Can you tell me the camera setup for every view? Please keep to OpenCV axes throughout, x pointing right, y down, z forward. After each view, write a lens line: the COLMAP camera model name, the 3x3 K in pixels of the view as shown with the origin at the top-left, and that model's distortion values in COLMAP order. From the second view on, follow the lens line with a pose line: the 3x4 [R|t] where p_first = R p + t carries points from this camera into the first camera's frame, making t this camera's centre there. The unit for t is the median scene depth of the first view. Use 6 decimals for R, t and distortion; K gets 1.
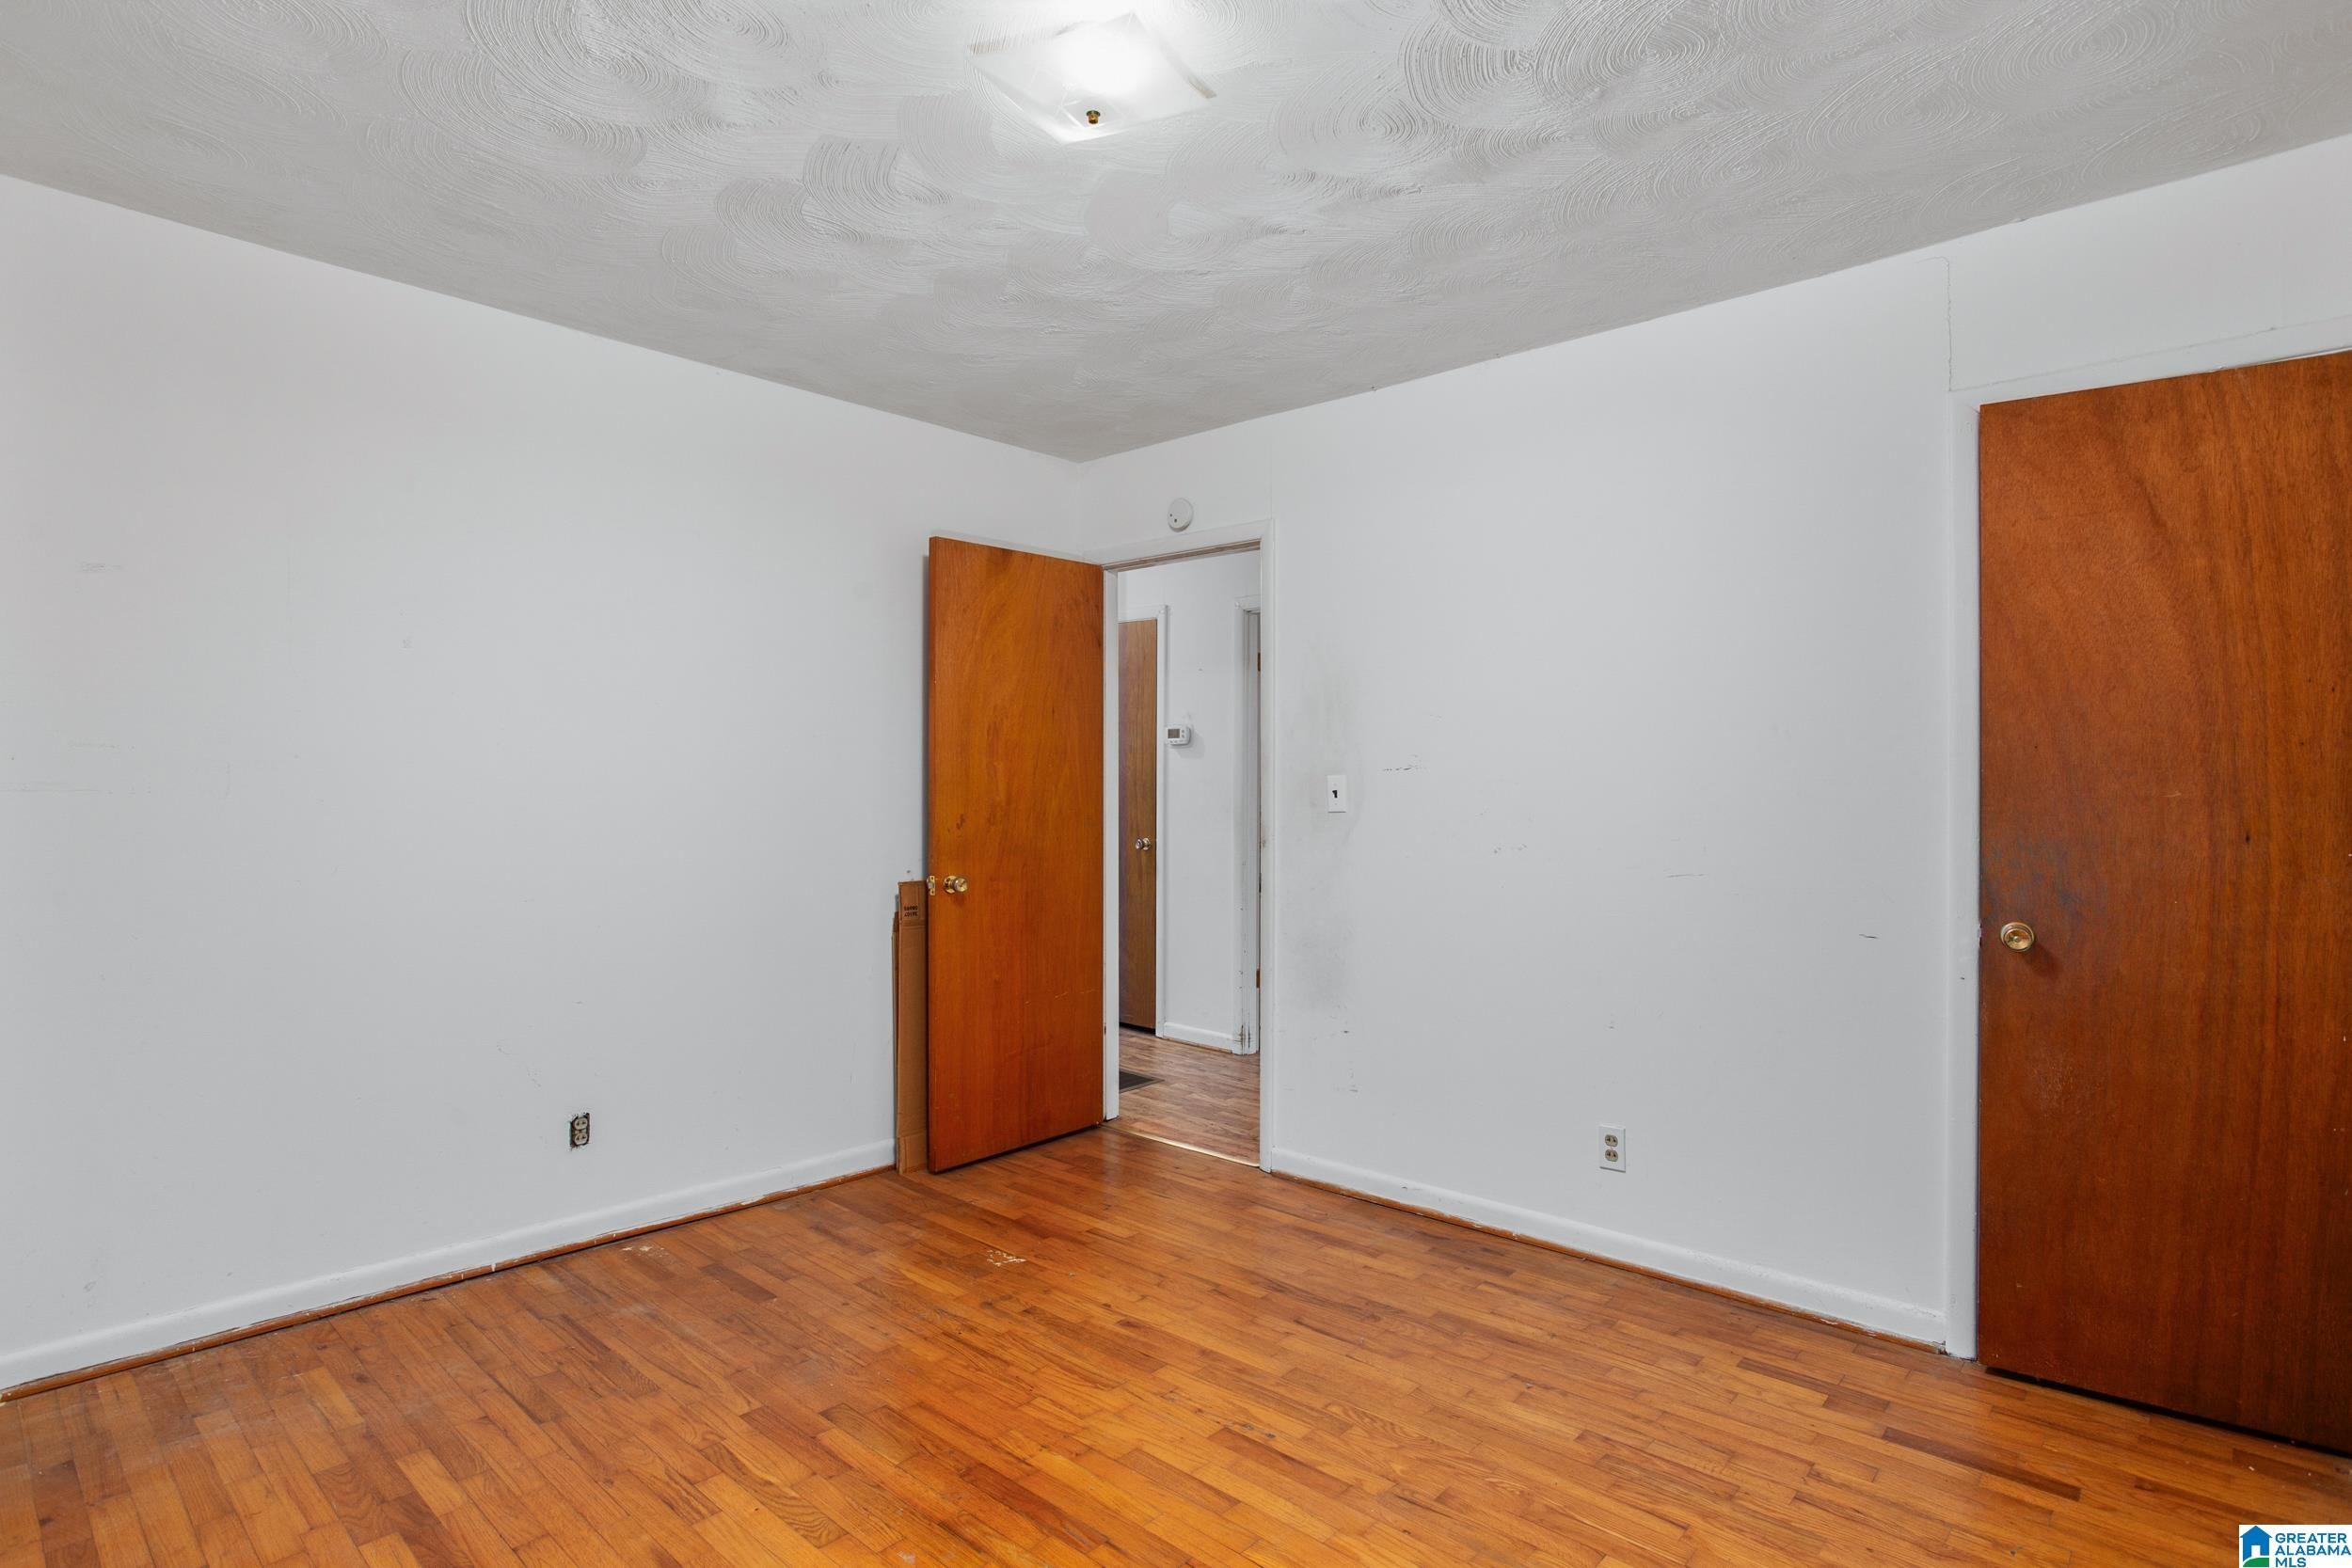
lens RADIAL K [[1220.1, 0, 1176.0], [0, 1220.1, 784.0], [0, 0, 1]] dist [-0.003174, -0.000553]
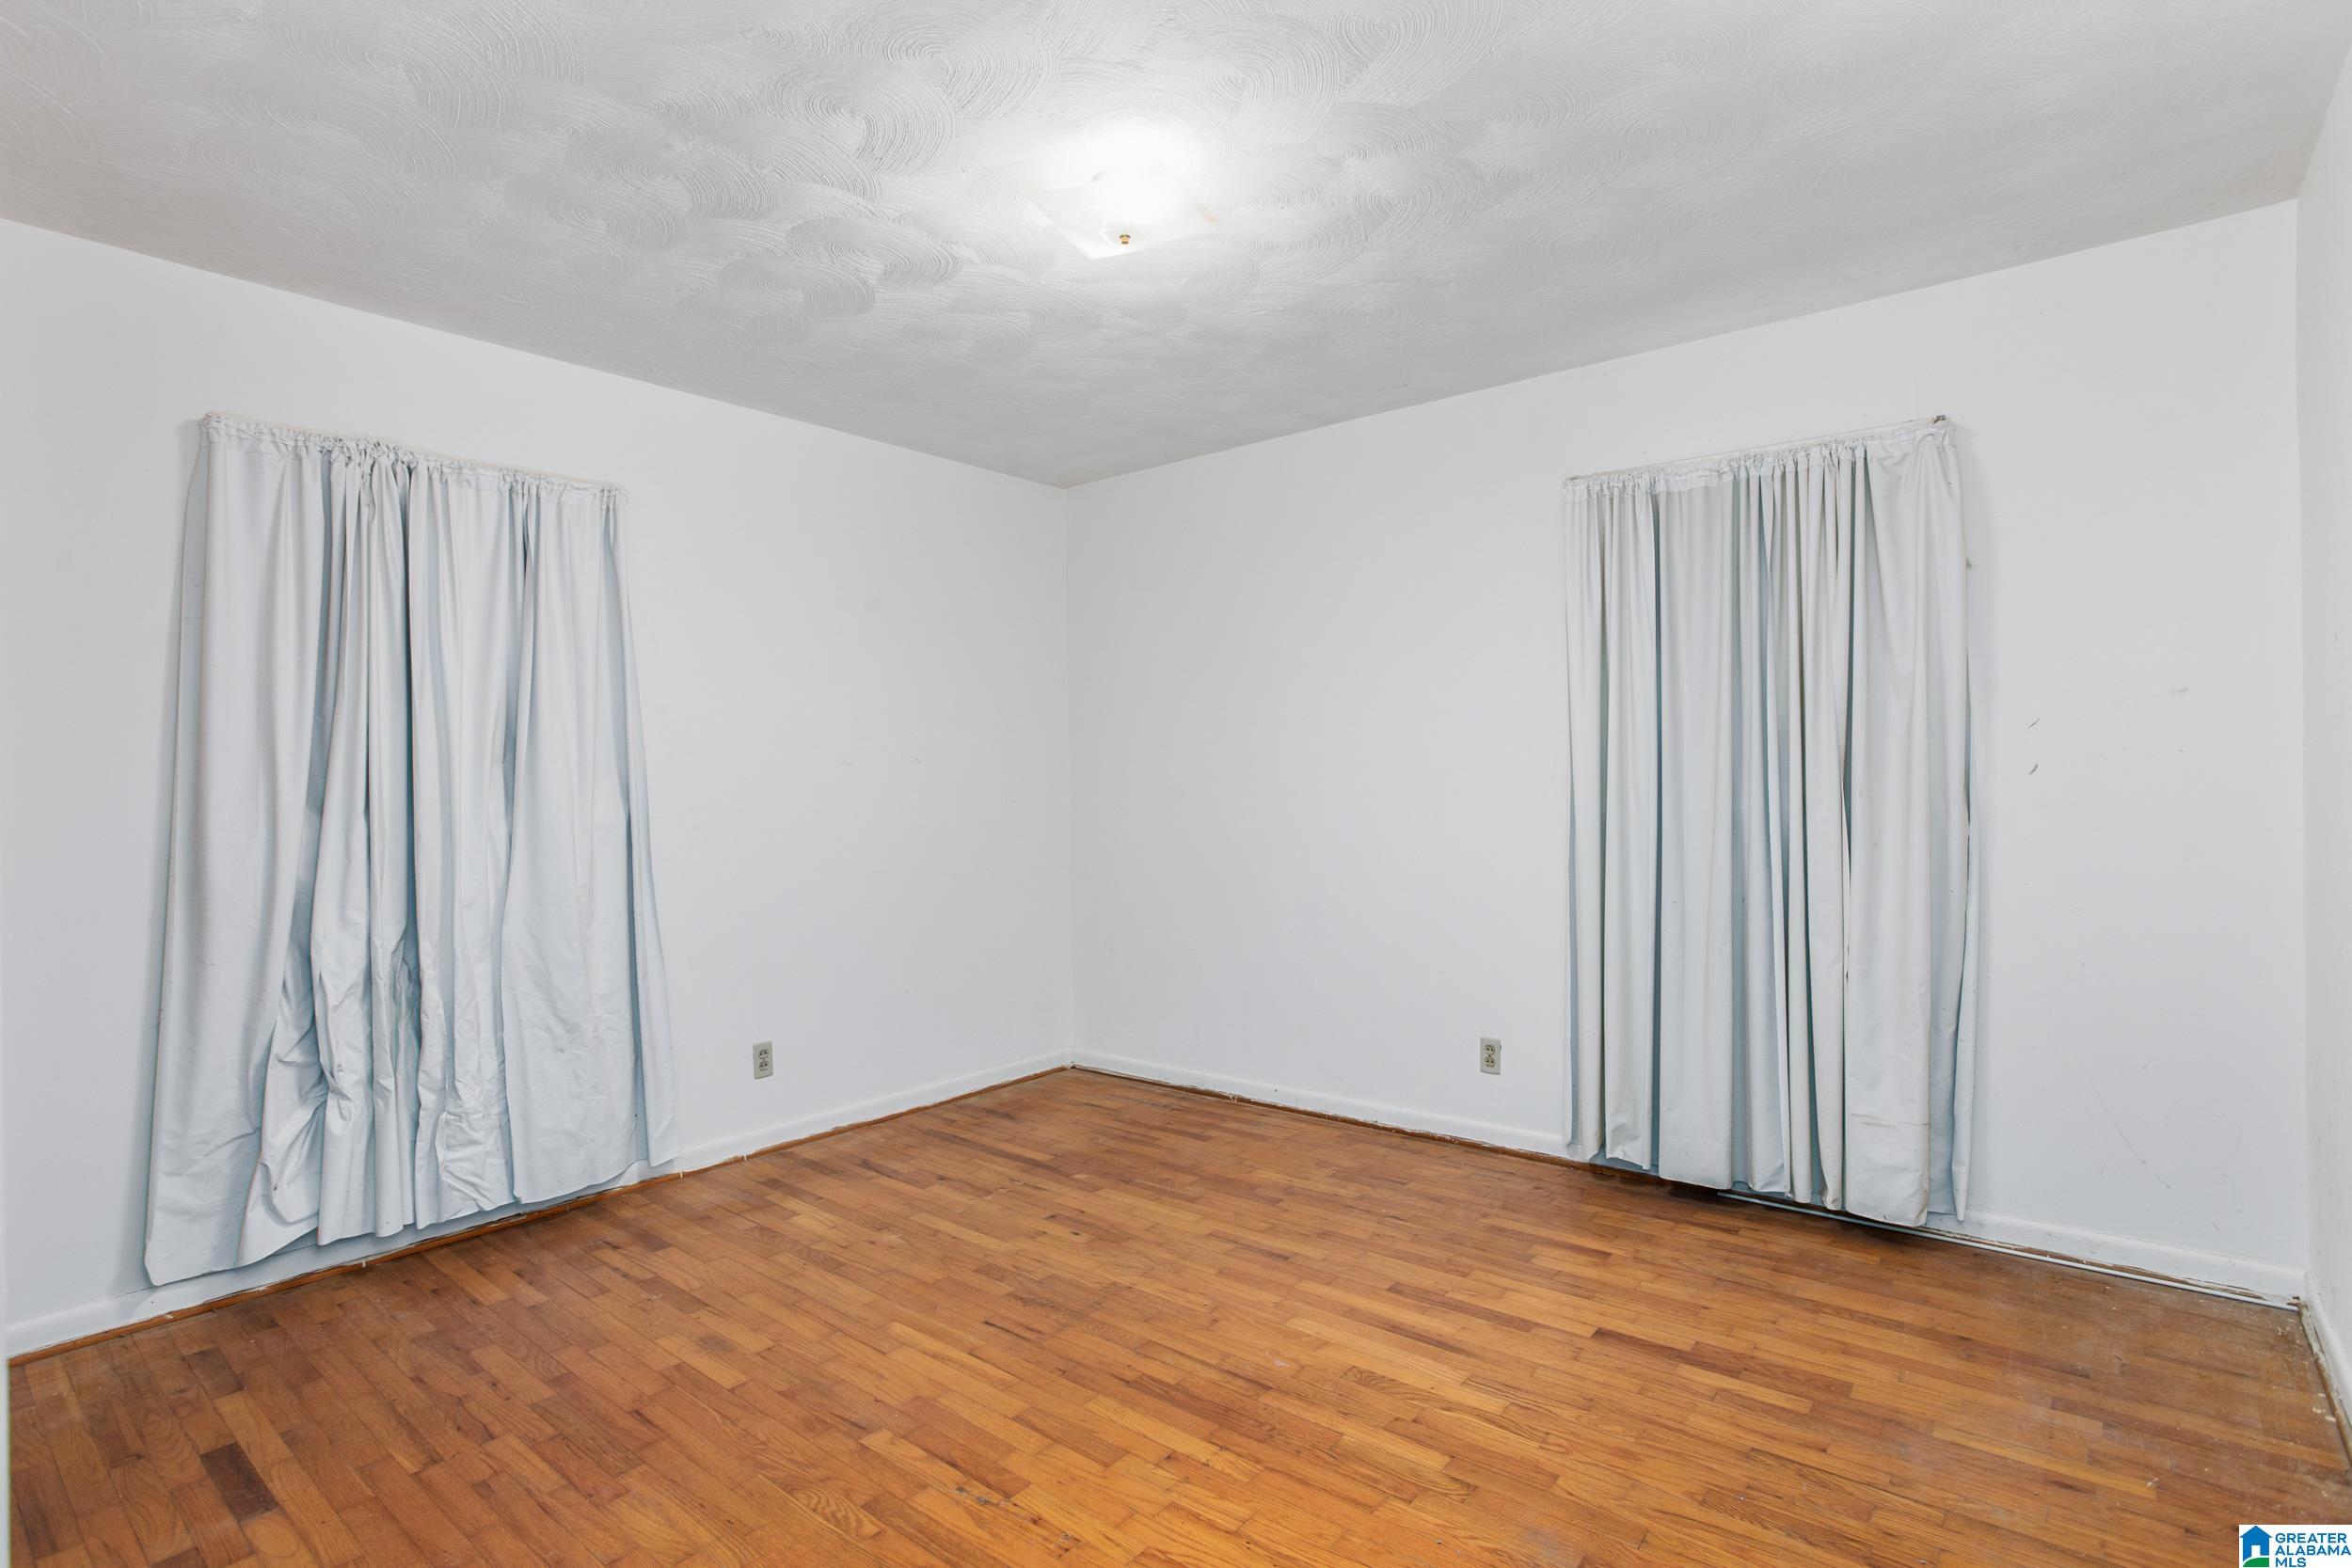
lens RADIAL K [[1220.1, 0, 1176.0], [0, 1220.1, 784.0], [0, 0, 1]] dist [-0.003174, -0.000553]
pose [[-0.998659, 0.013076, -0.050097, -0.044559], [0.013096, 0.999914, -0.000070, 0.013809], [0.050092, -0.000726, -0.998744, 1.948496]]
